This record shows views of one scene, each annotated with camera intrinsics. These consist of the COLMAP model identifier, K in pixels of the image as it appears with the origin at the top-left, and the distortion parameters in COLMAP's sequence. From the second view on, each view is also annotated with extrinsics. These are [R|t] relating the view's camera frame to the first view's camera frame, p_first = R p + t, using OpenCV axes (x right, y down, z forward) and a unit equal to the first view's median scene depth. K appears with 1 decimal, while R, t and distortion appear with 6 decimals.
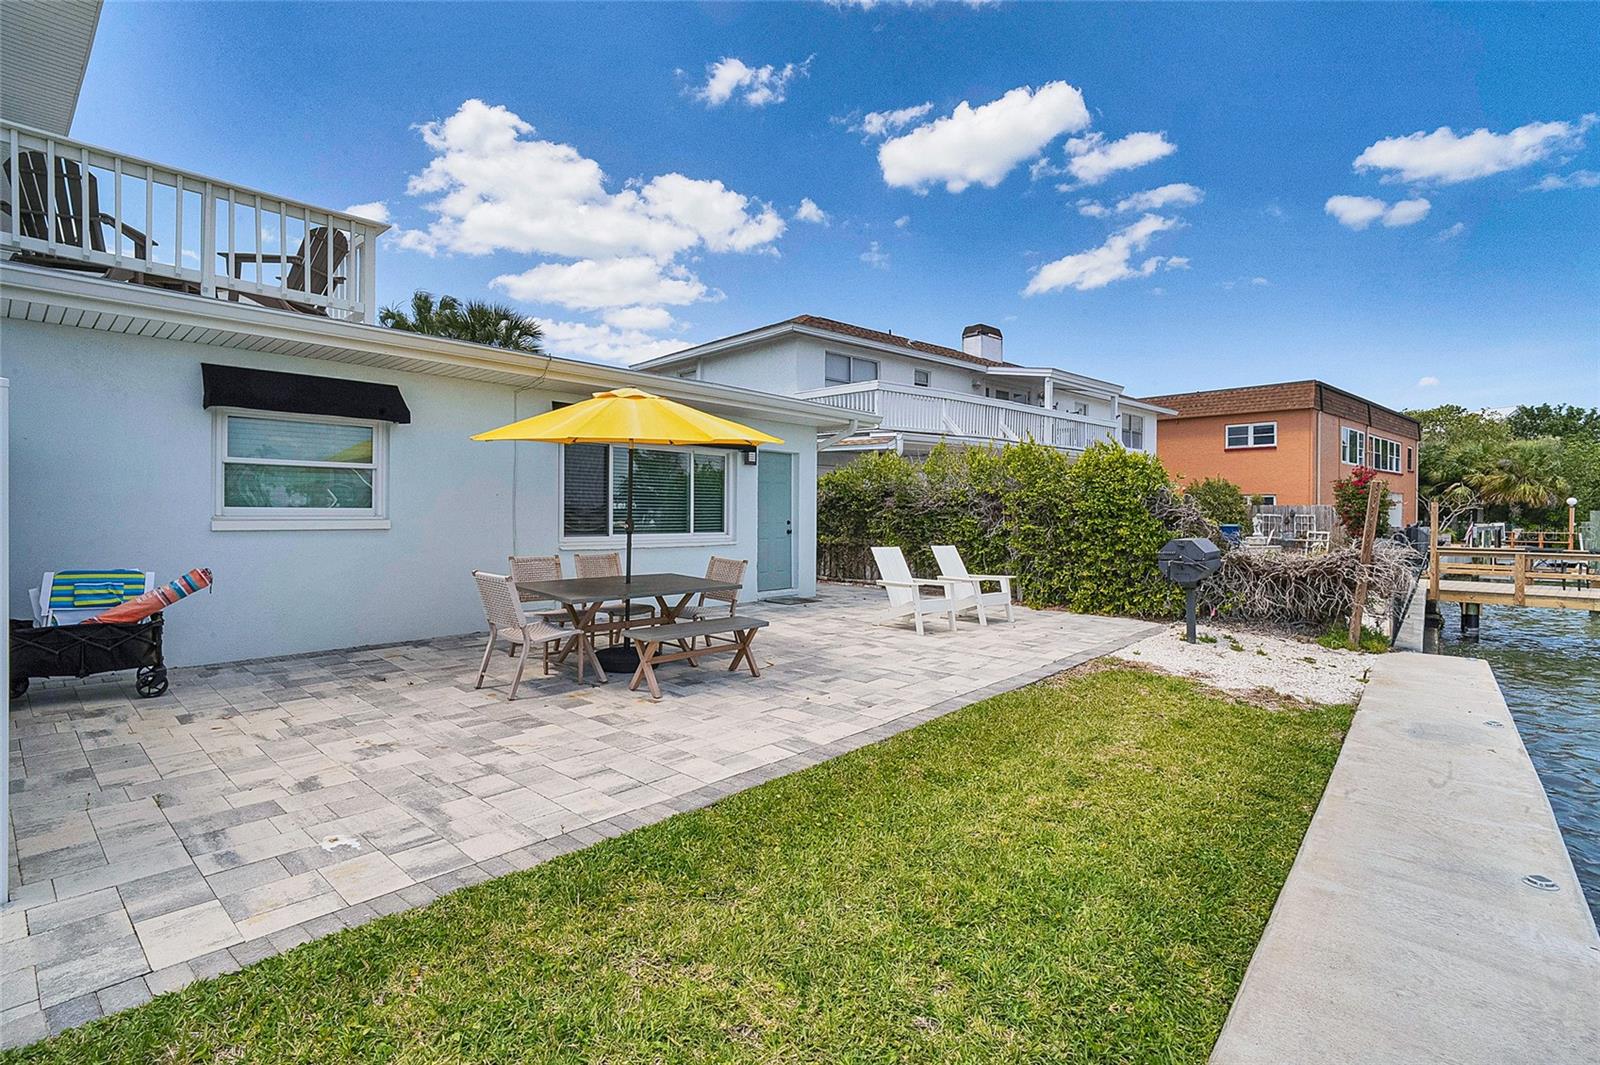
lens RADIAL K [[738.9, 0, 816.5], [0, 738.9, 516.1], [0, 0, 1]] dist [-0.024098, 0.012729]
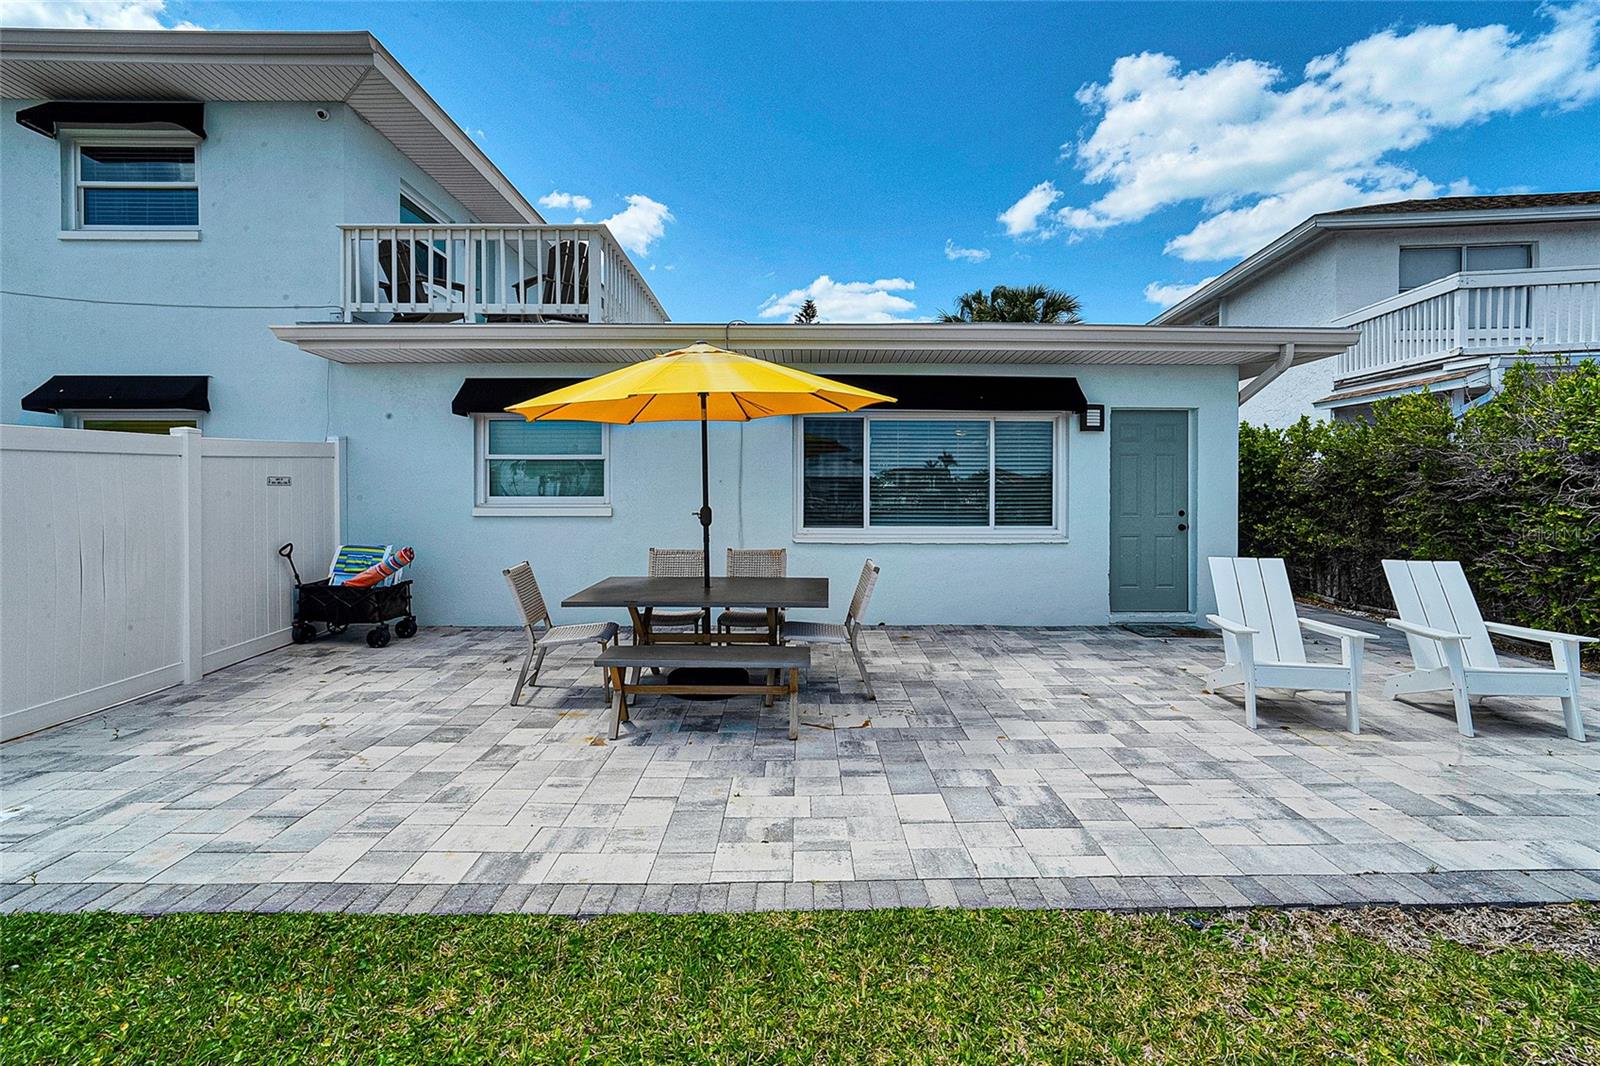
lens RADIAL K [[758.3, 0, 803.5], [0, 758.3, 502.0], [0, 0, 1]] dist [-0.023096, 0.011618]
pose [[0.673162, -0.002641, -0.739491, 0.471561], [0.000357, 0.999995, -0.003247, 0.001051], [0.739495, 0.001922, 0.673159, 0.575984]]
